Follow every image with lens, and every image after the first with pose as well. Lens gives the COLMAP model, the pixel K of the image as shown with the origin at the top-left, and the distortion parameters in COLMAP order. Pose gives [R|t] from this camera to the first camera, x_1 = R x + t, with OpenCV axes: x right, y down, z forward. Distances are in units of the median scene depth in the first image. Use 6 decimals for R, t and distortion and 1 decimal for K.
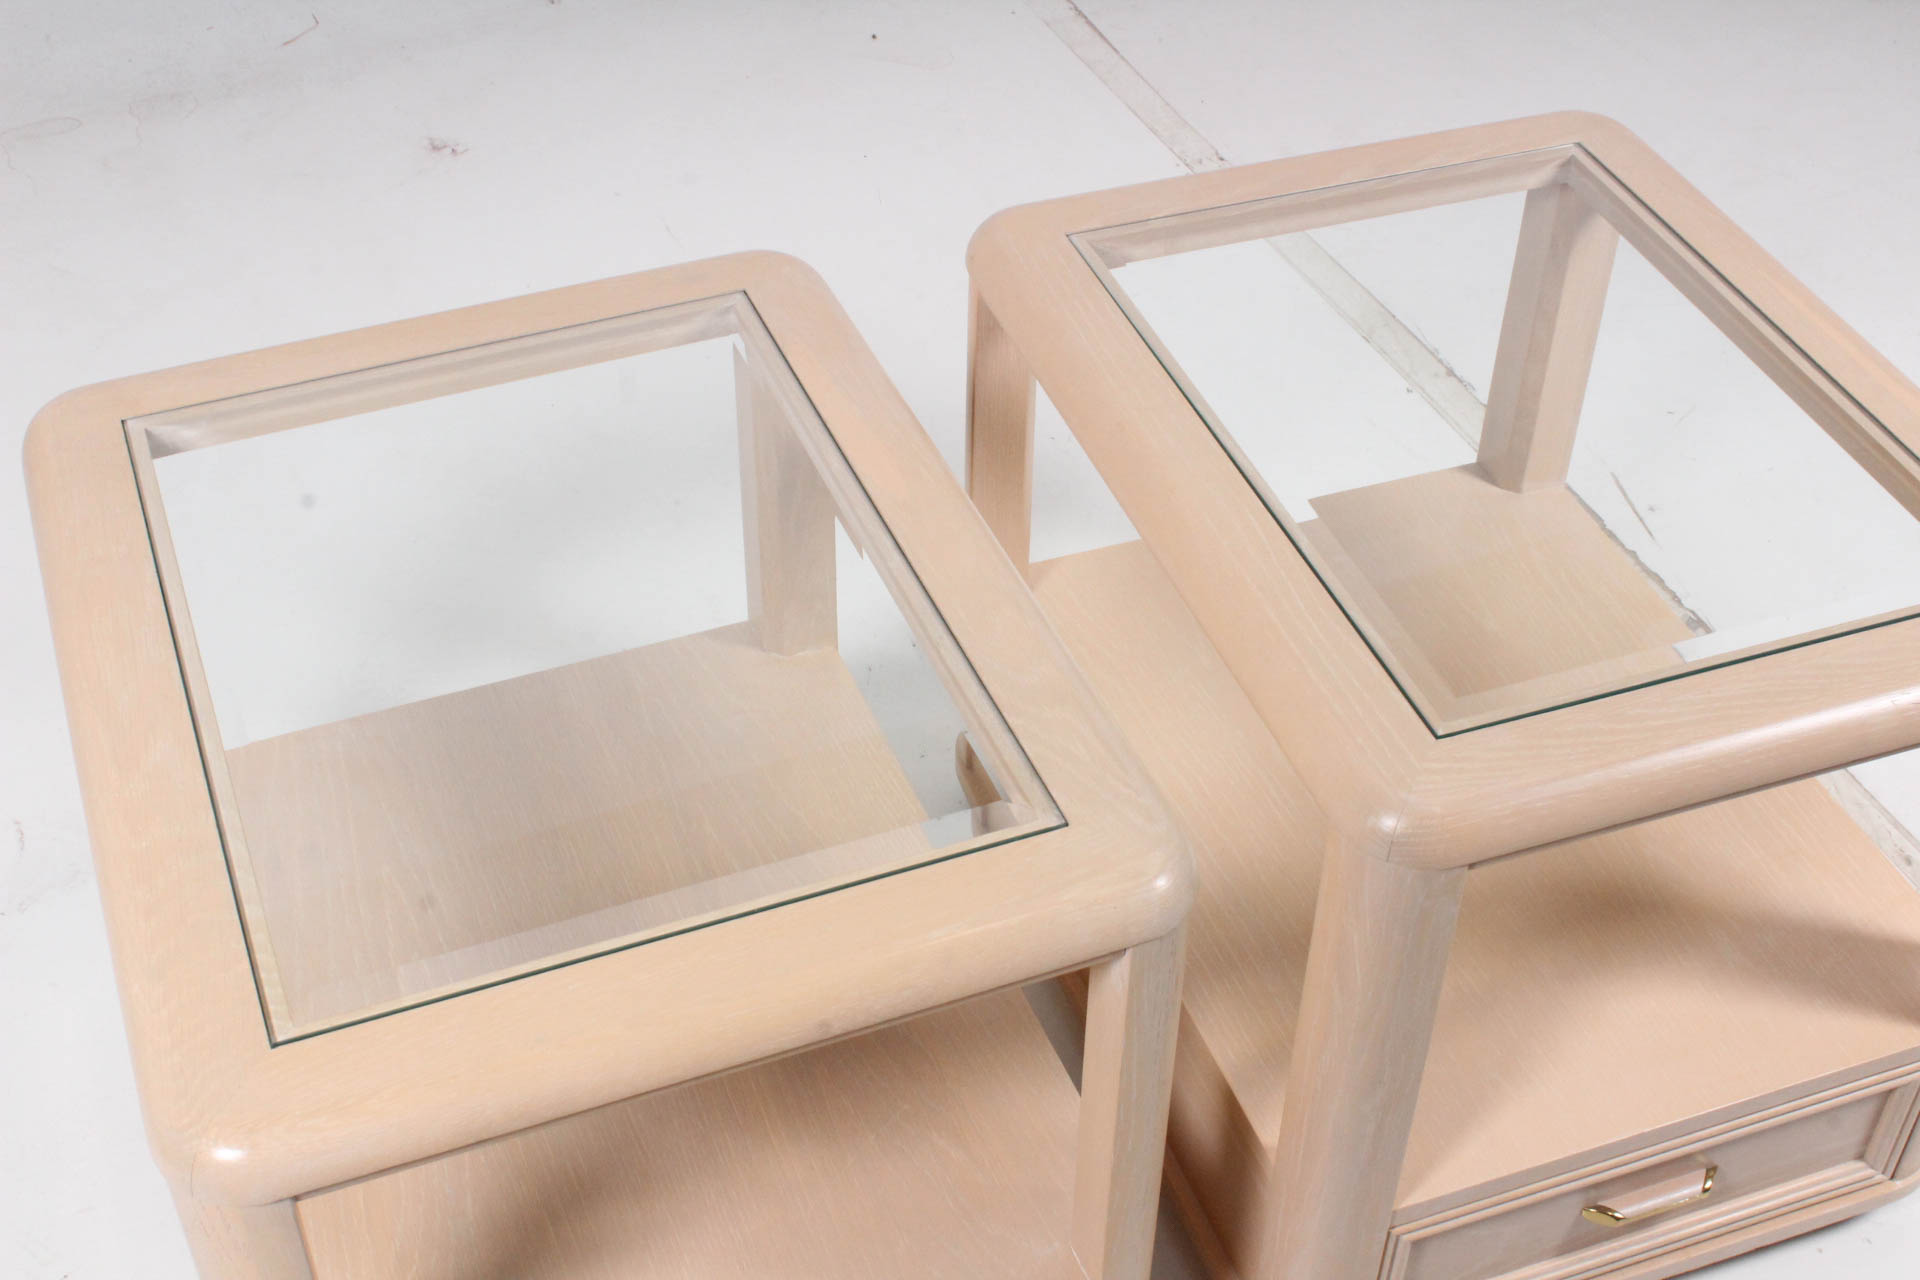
lens RADIAL K [[2429.5, 0, 960.0], [0, 2429.5, 640.0], [0, 0, 1]] dist [-0.035012, -0.037353]
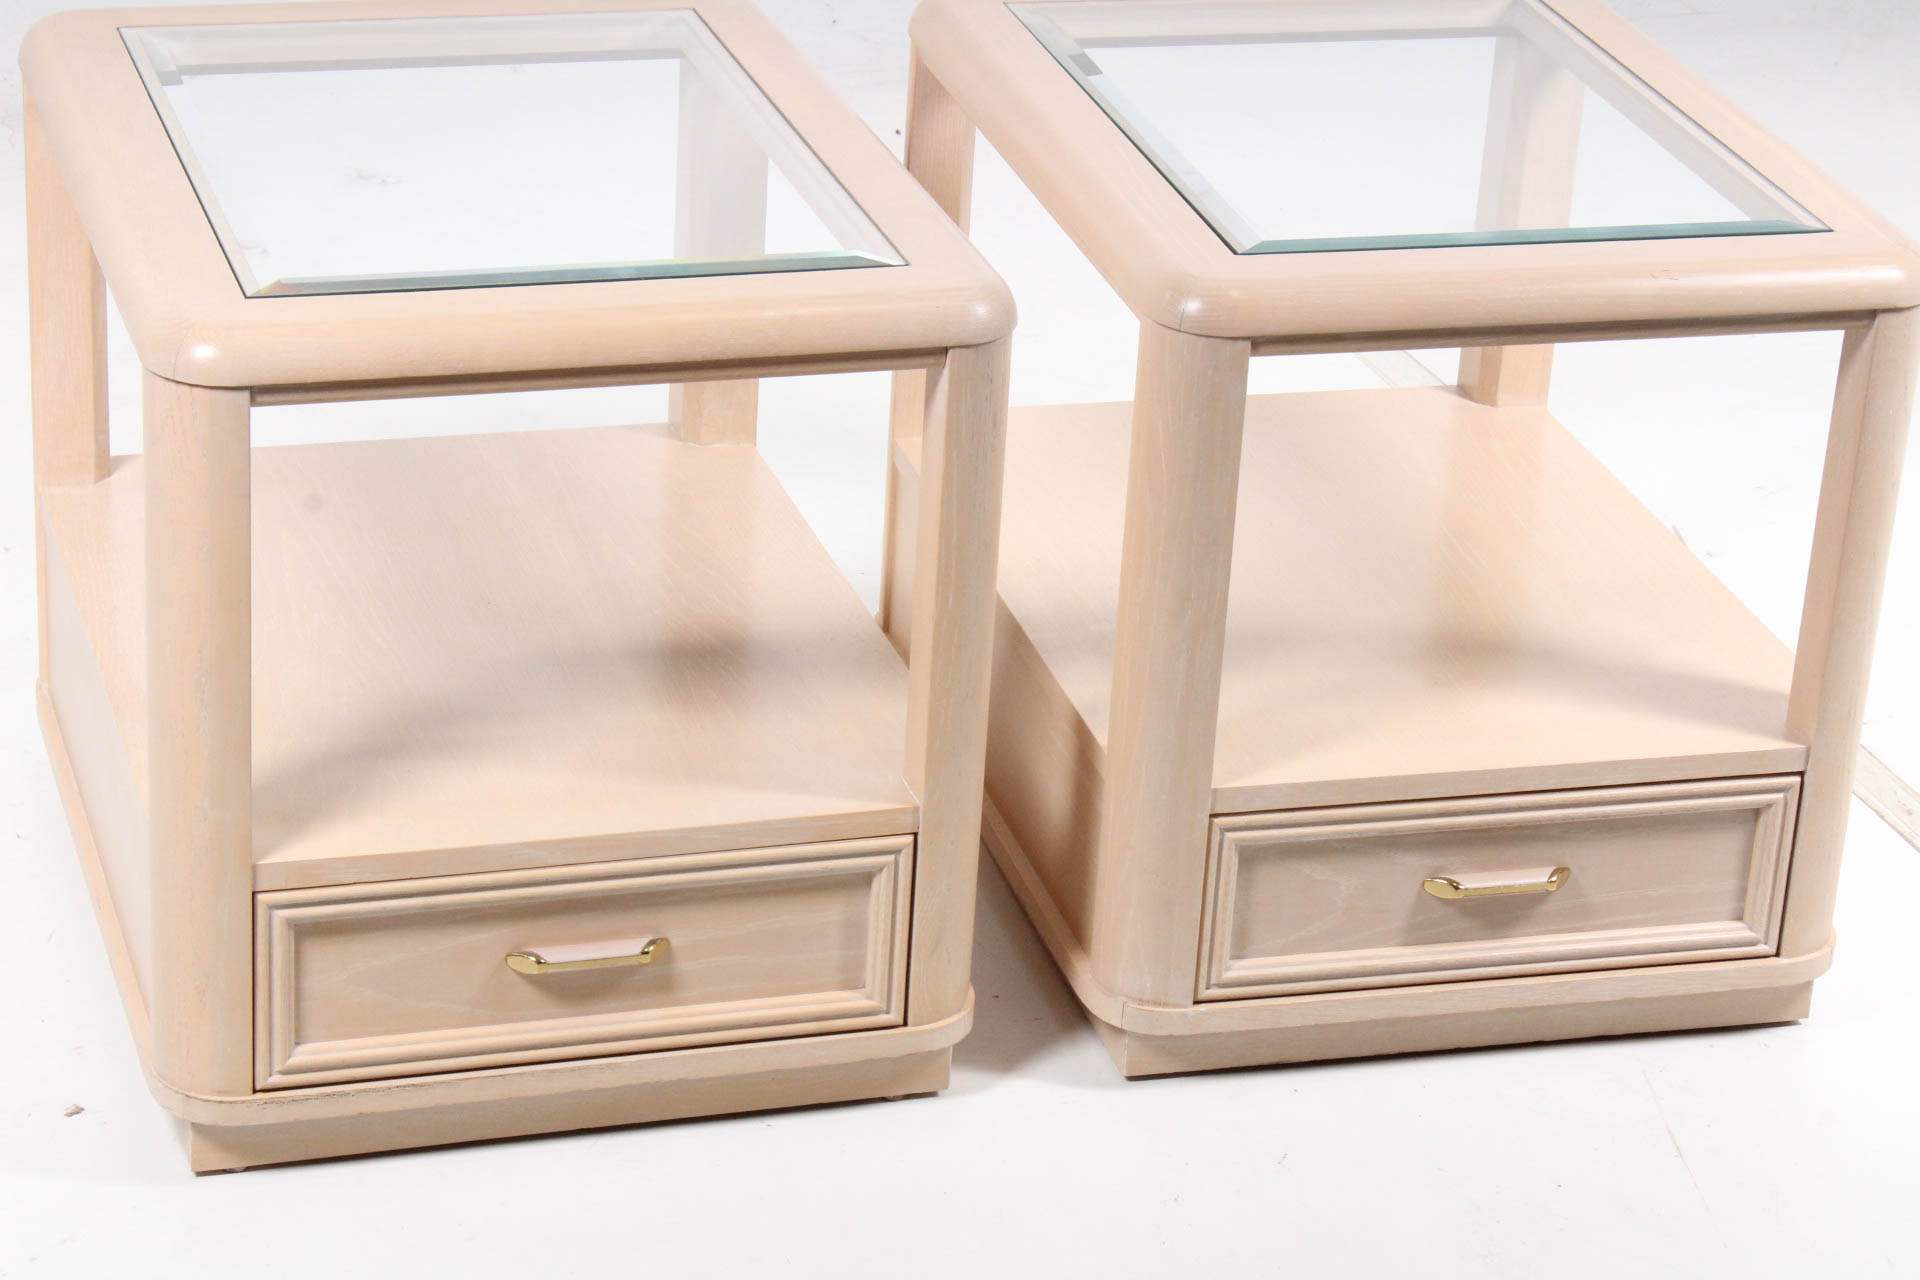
lens RADIAL K [[4573.7, 0, 960.0], [0, 4573.7, 640.0], [0, 0, 1]] dist [0.075714, 0.529630]
pose [[0.995749, 0.074040, -0.054789, 0.169550], [-0.086806, 0.953255, -0.289431, 0.742224], [0.030799, 0.292956, 0.955630, -0.900778]]
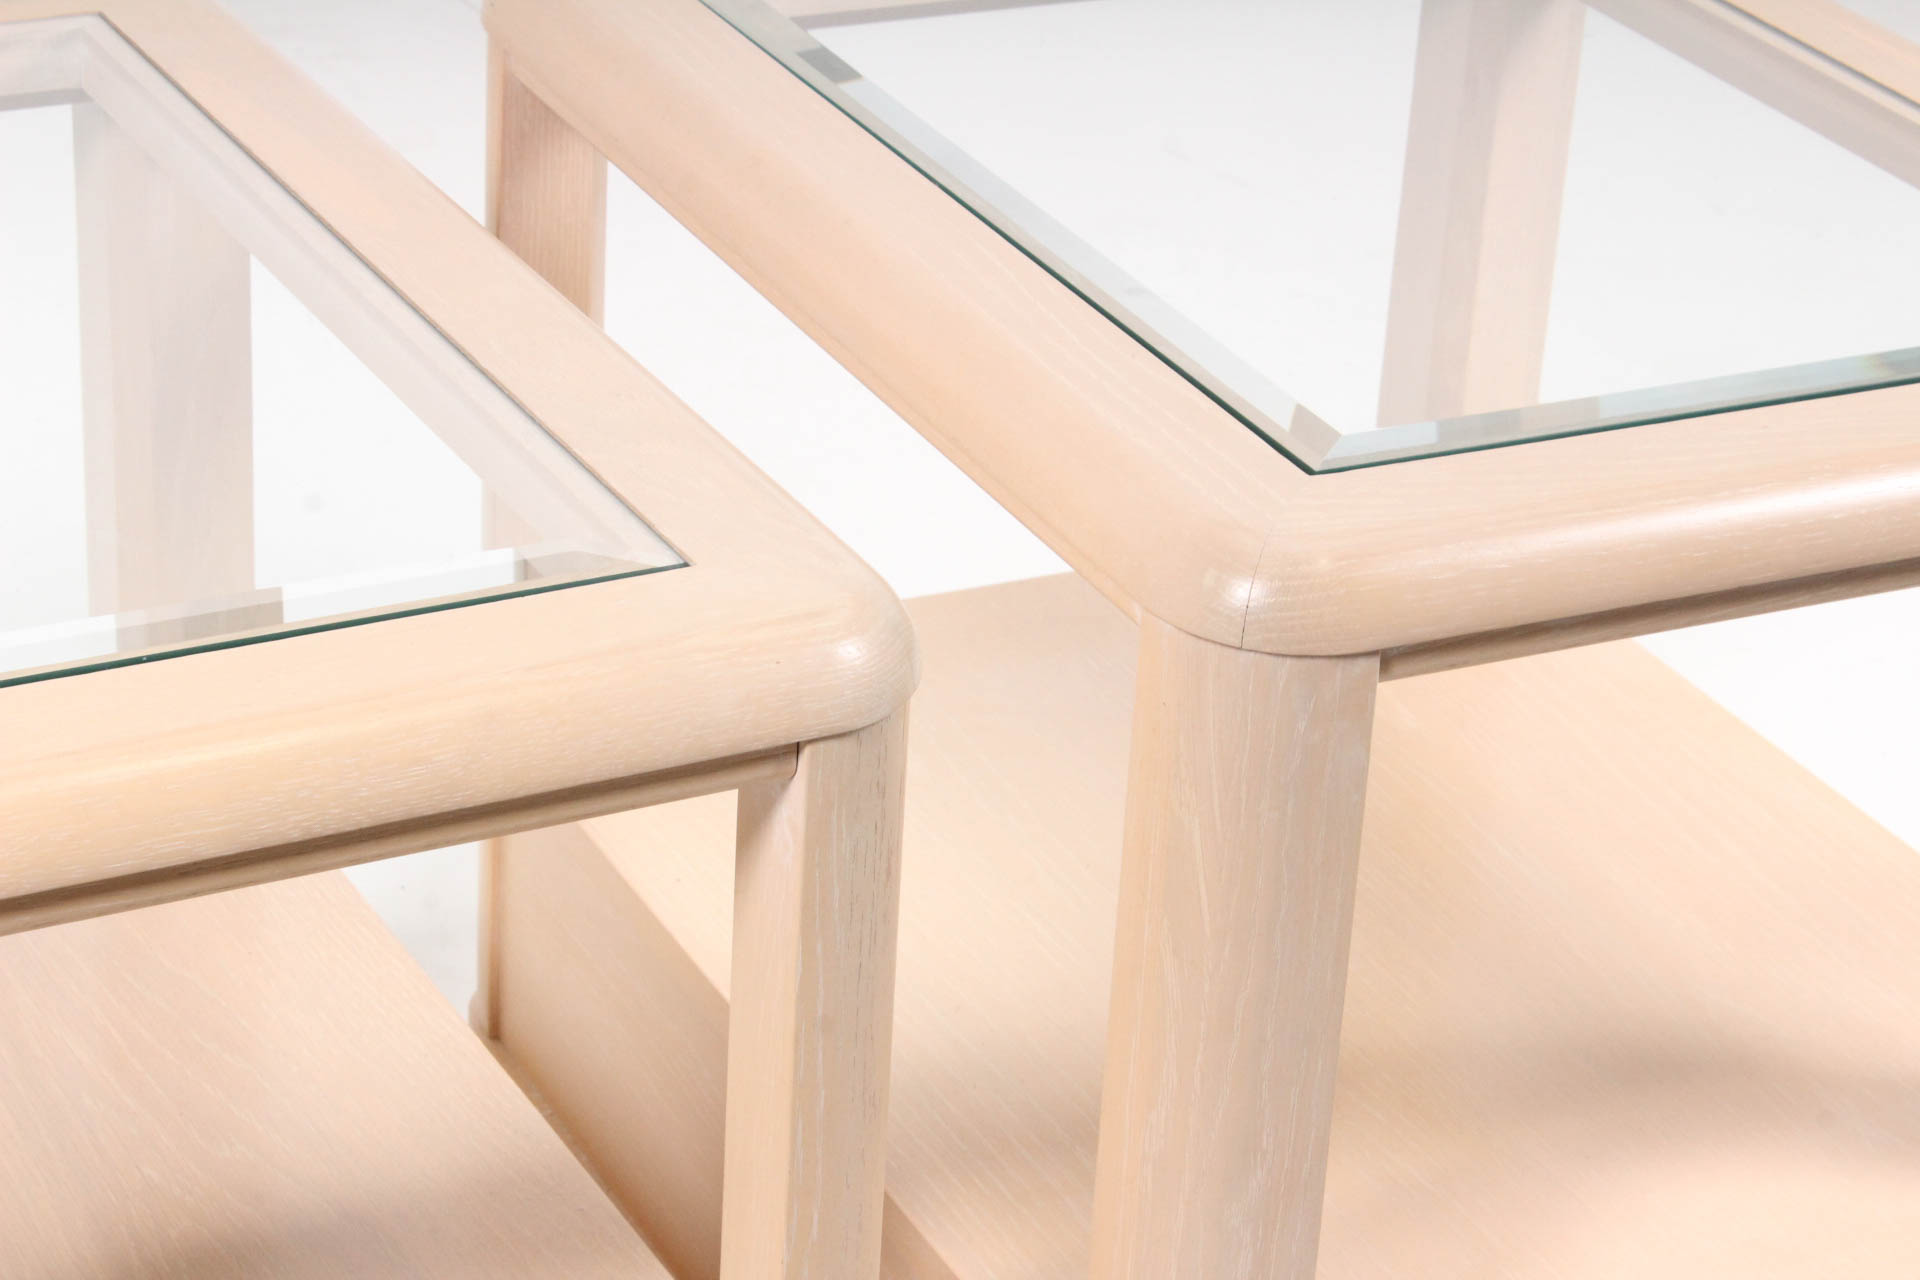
lens RADIAL K [[4573.7, 0, 960.0], [0, 4573.7, 640.0], [0, 0, 1]] dist [0.075714, 0.529630]
pose [[0.992820, -0.011380, 0.119077, -0.017891], [0.041542, 0.966308, -0.254013, 0.307606], [-0.112174, 0.257136, 0.959843, -0.038504]]
